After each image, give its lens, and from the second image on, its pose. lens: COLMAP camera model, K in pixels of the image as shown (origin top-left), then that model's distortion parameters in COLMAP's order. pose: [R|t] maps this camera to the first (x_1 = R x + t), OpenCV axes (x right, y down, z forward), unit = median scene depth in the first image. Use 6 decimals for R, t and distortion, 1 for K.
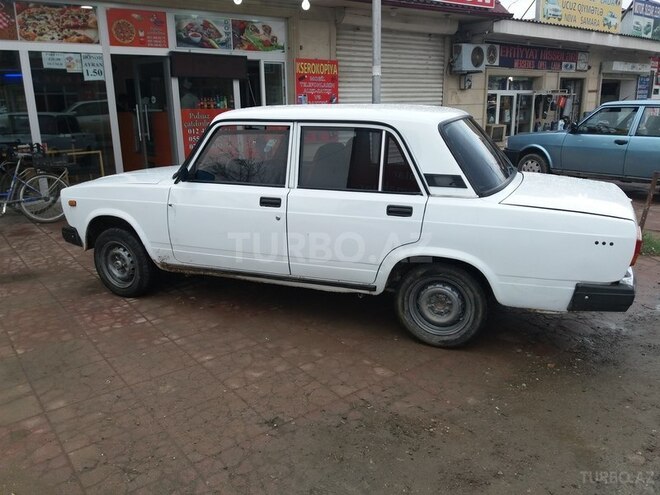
lens RADIAL K [[540.7, 0, 330.0], [0, 540.7, 247.5], [0, 0, 1]] dist [0.033573, -0.054678]
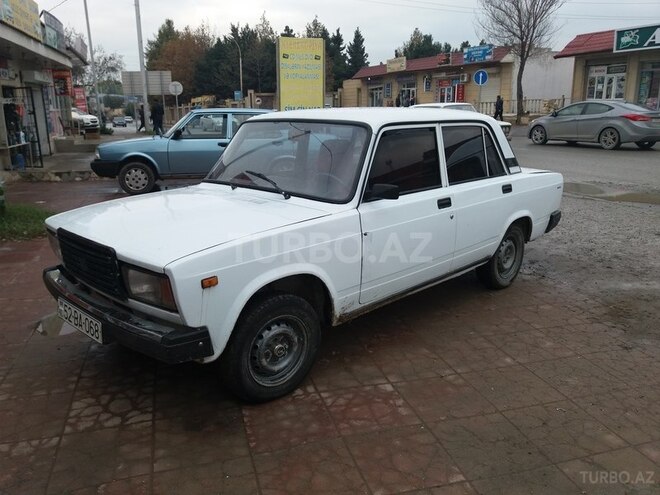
lens RADIAL K [[540.7, 0, 330.0], [0, 540.7, 247.5], [0, 0, 1]] dist [0.033573, -0.054678]
pose [[0.371936, -0.224958, 0.900587, -1.070091], [0.244026, 0.959761, 0.138958, -0.188448], [-0.895609, 0.168083, 0.411865, 0.761389]]
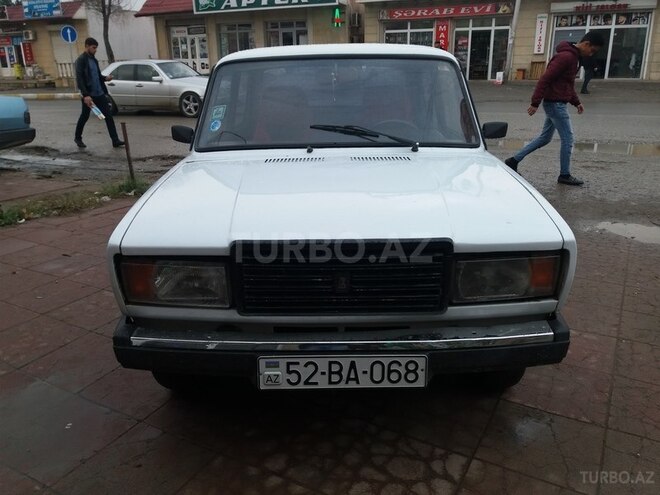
lens RADIAL K [[540.7, 0, 330.0], [0, 540.7, 247.5], [0, 0, 1]] dist [0.033573, -0.054678]
pose [[-0.380998, -0.279063, 0.881456, -1.058355], [0.261672, 0.881838, 0.392288, -0.201596], [-0.886774, 0.380113, -0.262955, 0.819030]]
